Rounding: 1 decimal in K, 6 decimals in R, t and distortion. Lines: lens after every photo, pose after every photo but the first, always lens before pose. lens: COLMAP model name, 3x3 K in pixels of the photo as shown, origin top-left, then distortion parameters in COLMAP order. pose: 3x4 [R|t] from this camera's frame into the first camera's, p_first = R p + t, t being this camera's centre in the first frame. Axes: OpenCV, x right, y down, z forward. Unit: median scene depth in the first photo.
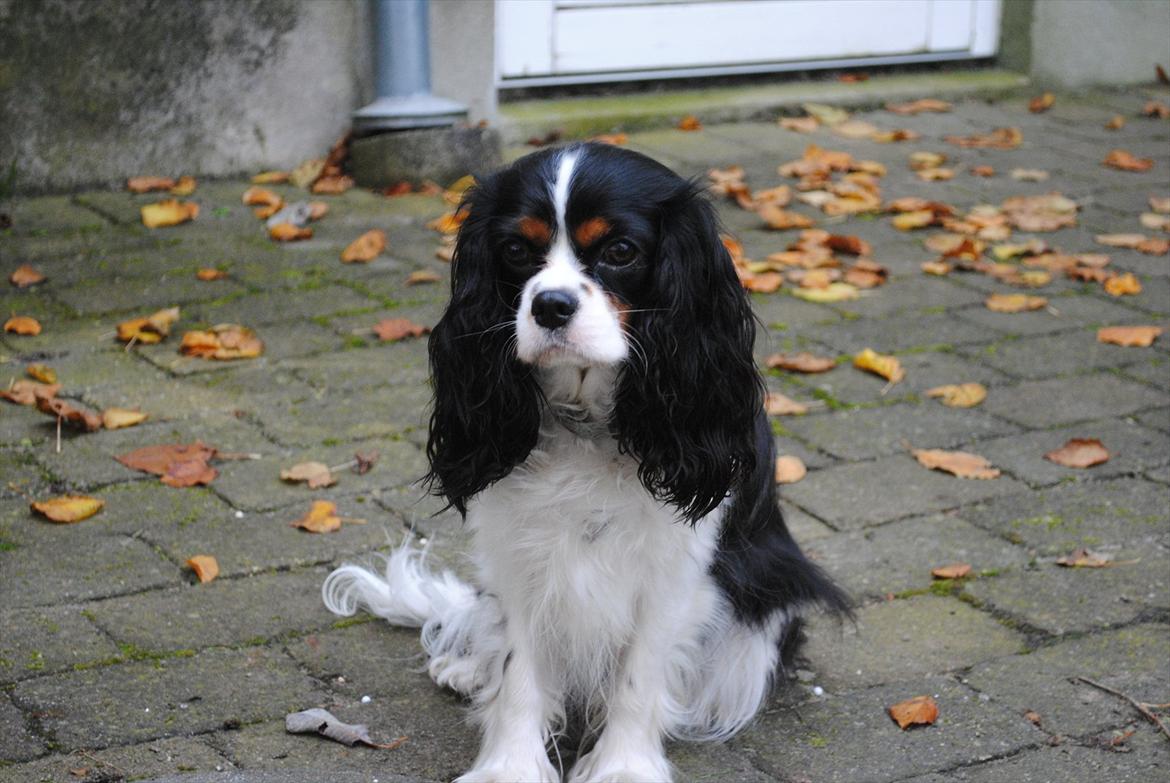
lens RADIAL K [[2802.6, 0, 585.1], [0, 2802.6, 391.7], [0, 0, 1]] dist [0.006196, 0.000000]
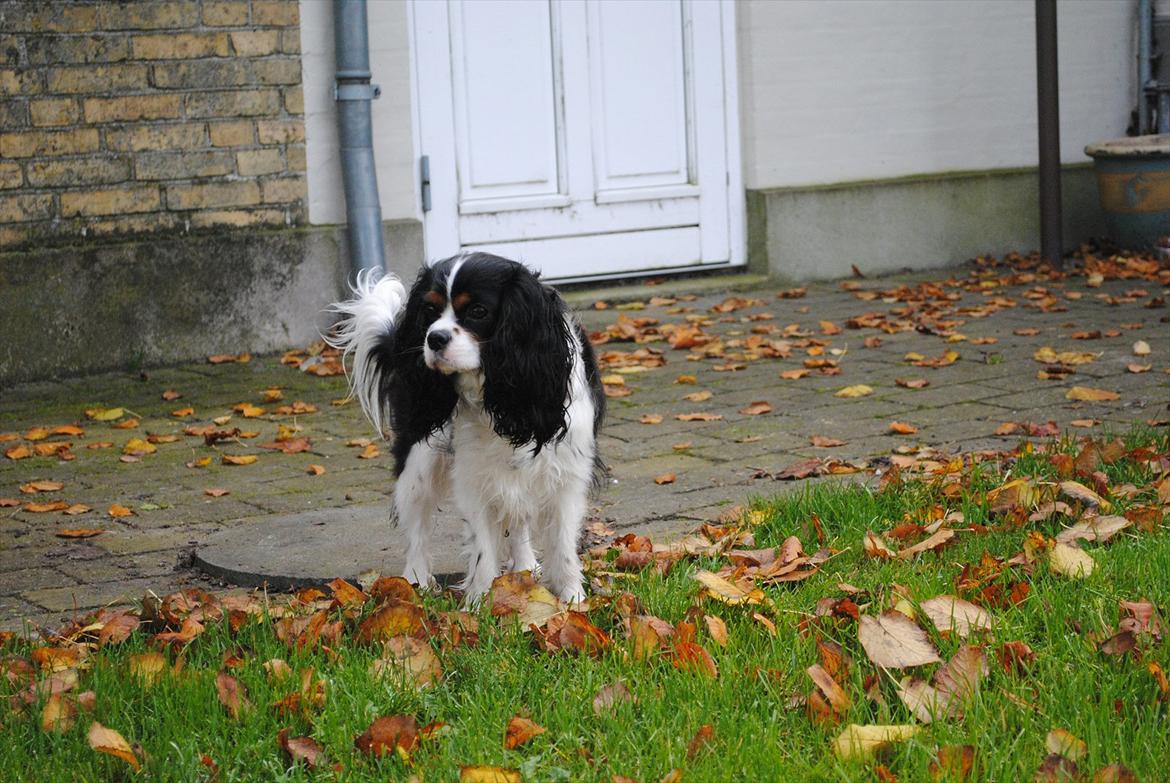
lens RADIAL K [[2802.6, 0, 585.0], [0, 2802.6, 390.8], [0, 0, 1]] dist [0.006196, 0.000000]
pose [[0.996590, -0.071003, 0.042034, -0.014137], [0.075904, 0.988656, -0.129606, 0.171571], [-0.032355, 0.132354, 0.990674, -0.622818]]
